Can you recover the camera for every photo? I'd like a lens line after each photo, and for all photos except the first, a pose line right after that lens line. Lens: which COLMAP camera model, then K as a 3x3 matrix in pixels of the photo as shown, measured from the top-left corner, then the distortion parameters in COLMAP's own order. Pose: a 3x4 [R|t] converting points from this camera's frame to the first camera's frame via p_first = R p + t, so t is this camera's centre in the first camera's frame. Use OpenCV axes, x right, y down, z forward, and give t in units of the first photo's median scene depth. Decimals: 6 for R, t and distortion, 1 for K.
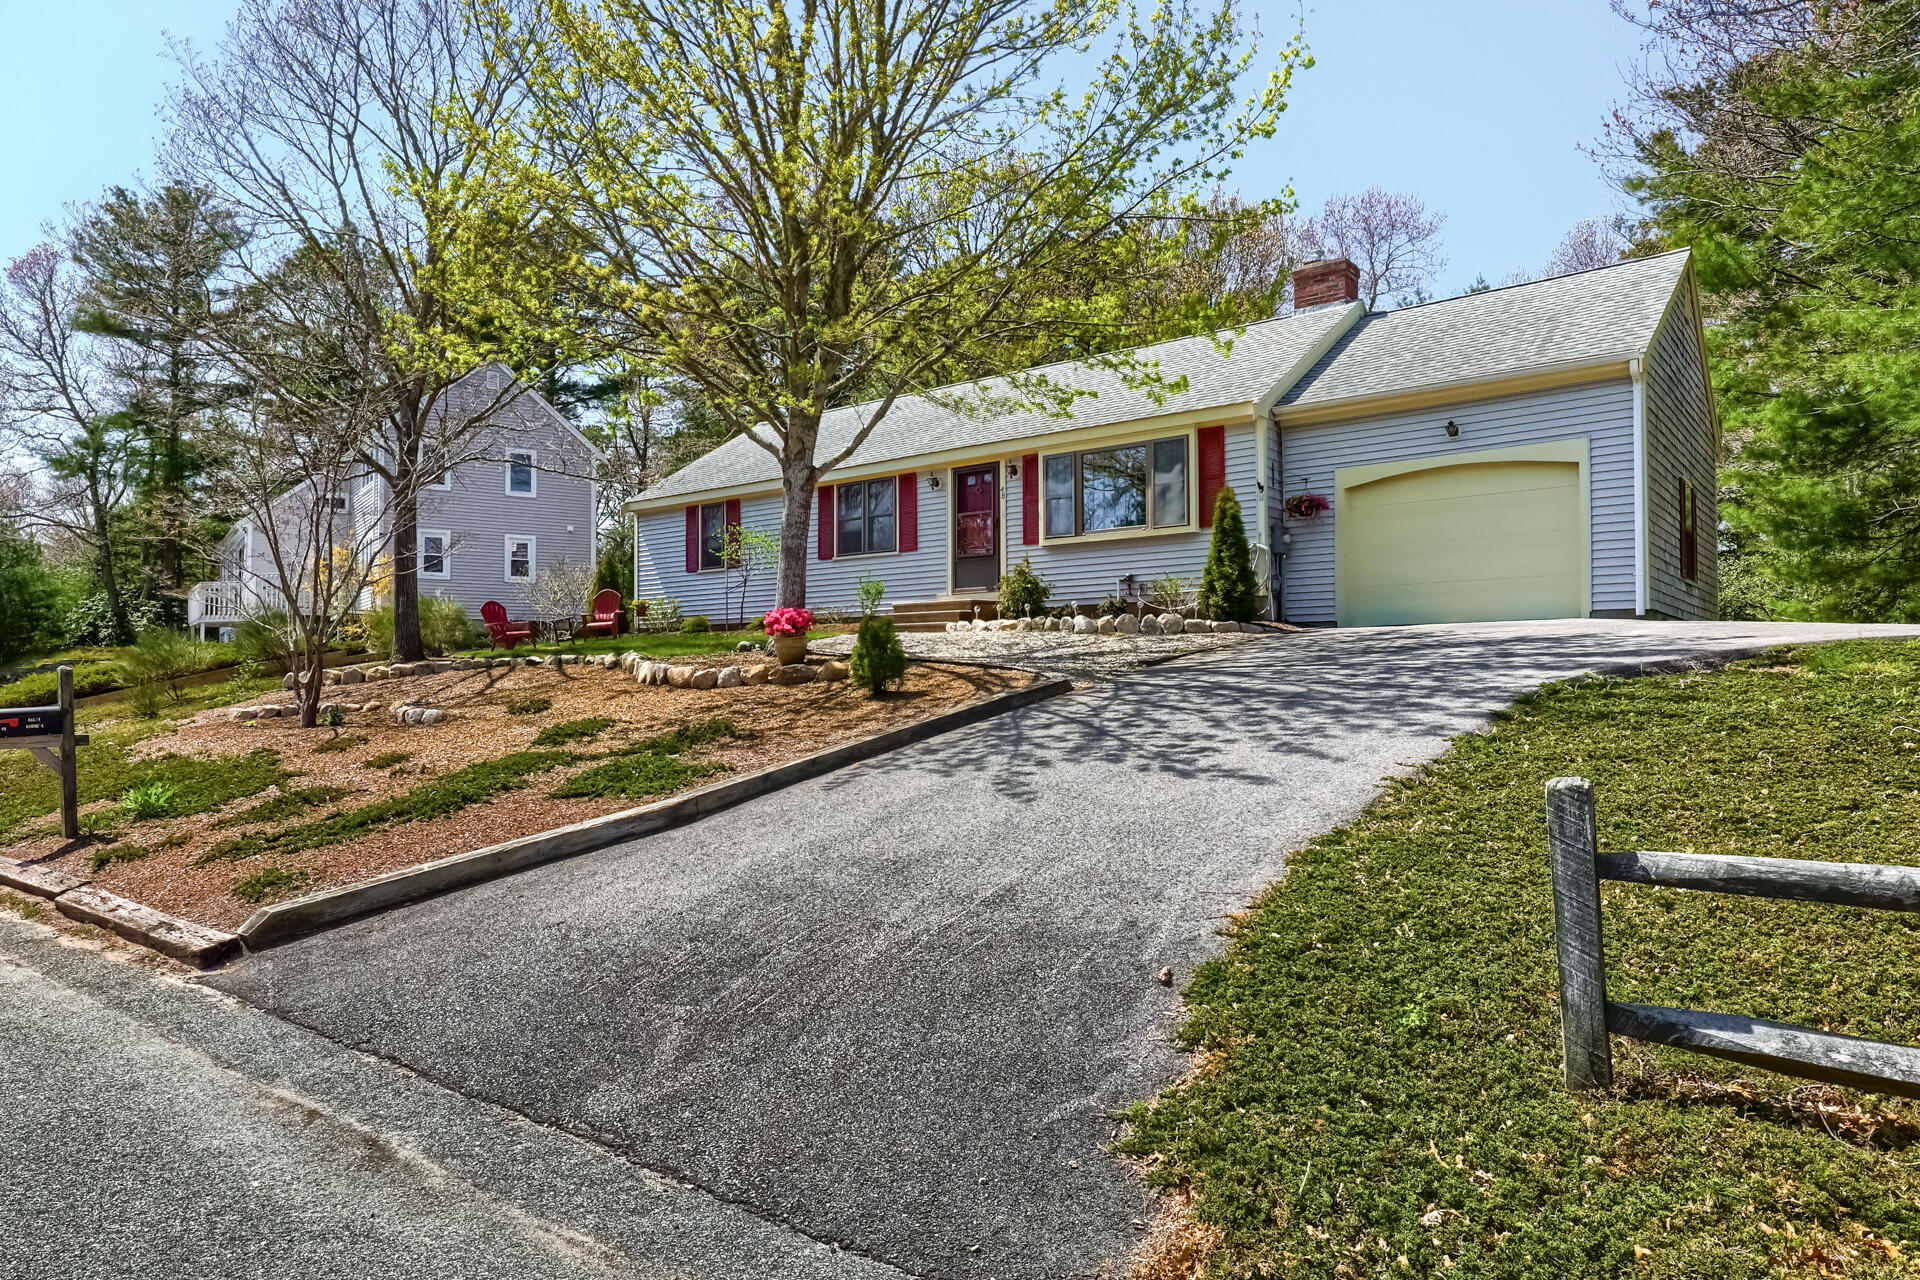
lens RADIAL K [[1190.2, 0, 861.1], [0, 1190.2, 653.8], [0, 0, 1]] dist [0.002989, -0.001493]
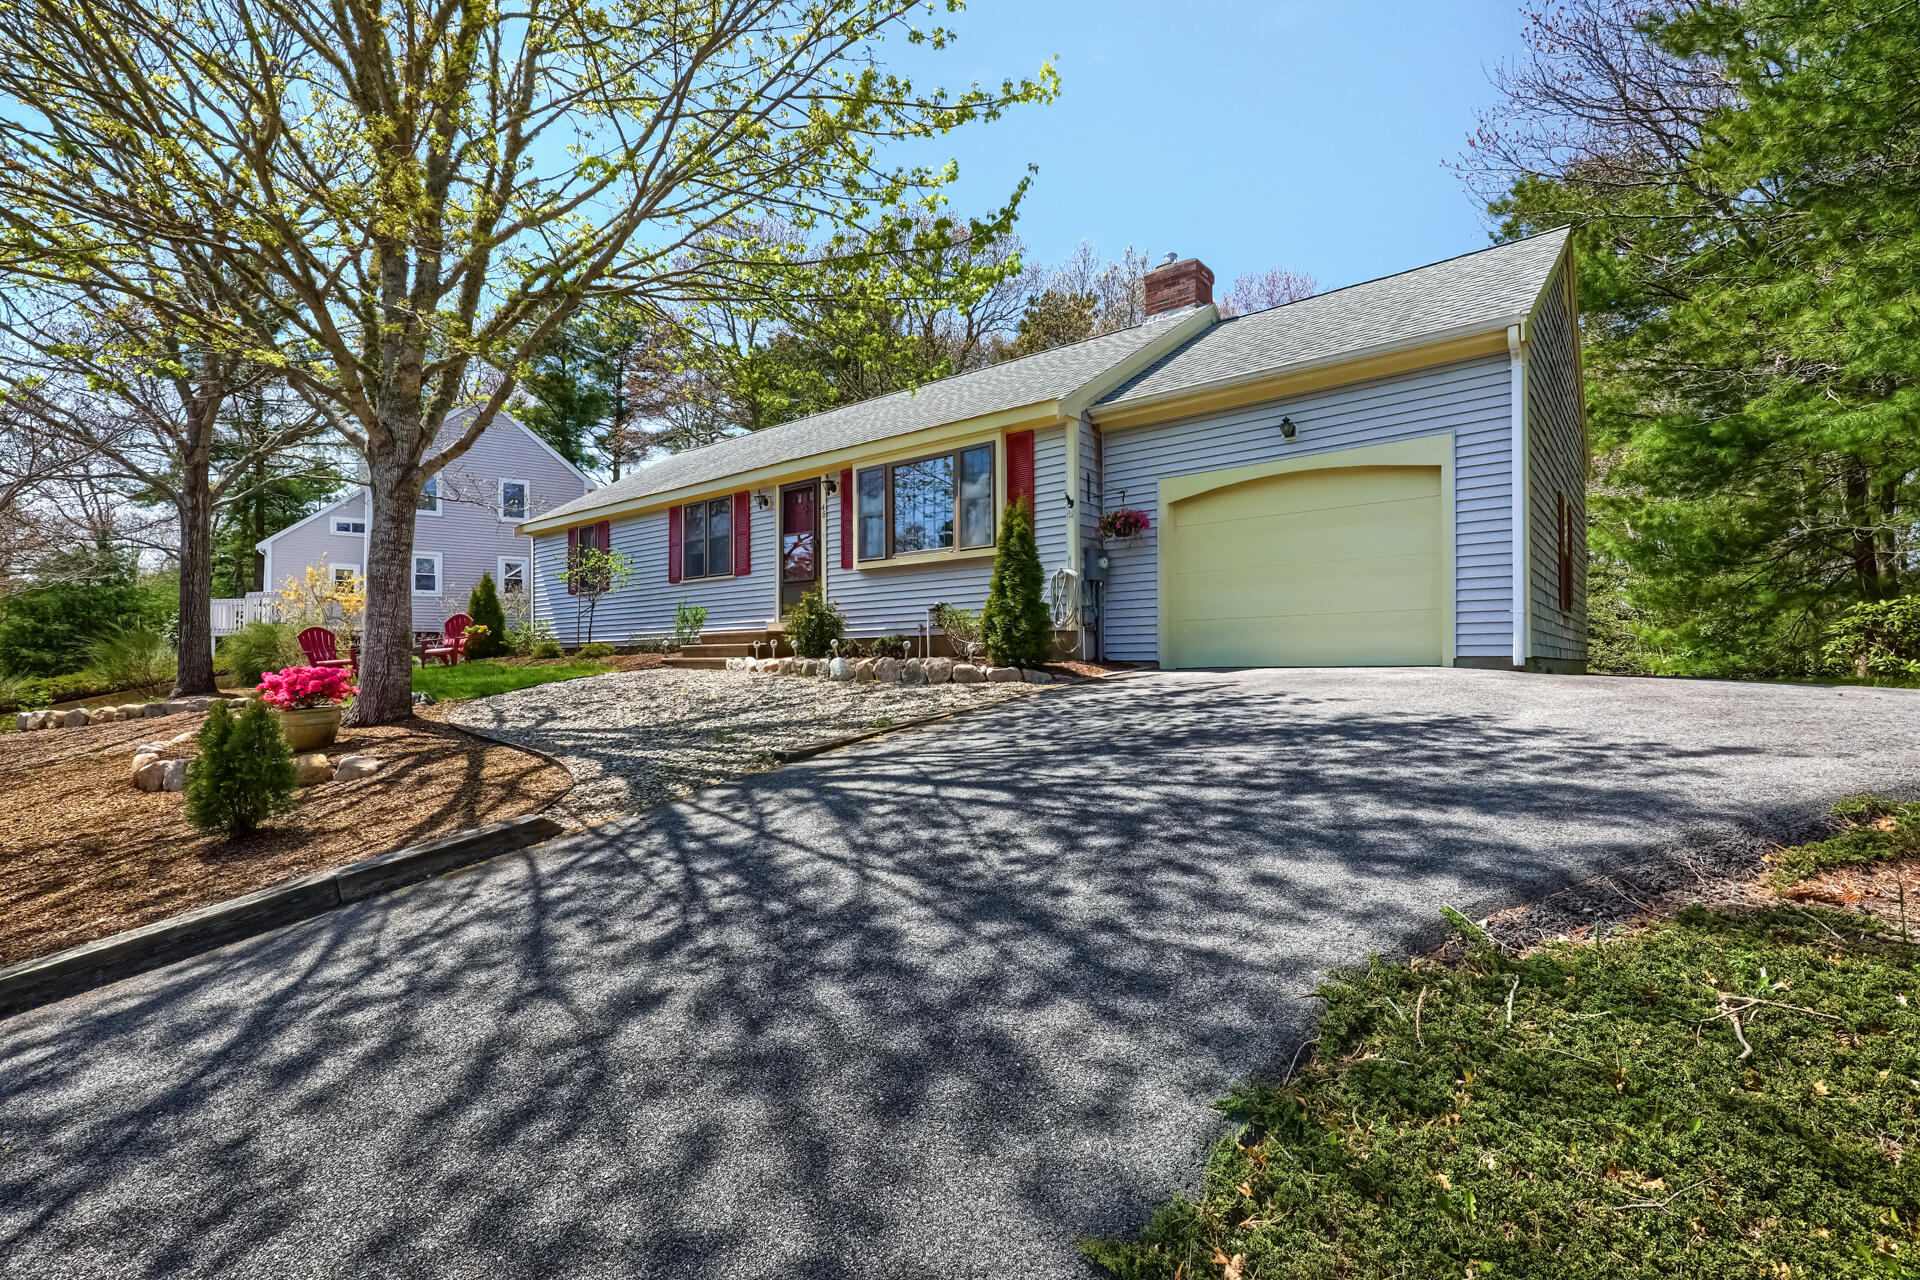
lens RADIAL K [[862.4, 0, 964.9], [0, 862.4, 653.3], [0, 0, 1]] dist [0.000216, -0.000050]
pose [[0.999423, -0.001359, 0.033937, 0.236951], [0.000978, 0.999936, 0.011249, -0.039285], [-0.033950, -0.011209, 0.999361, 0.388177]]
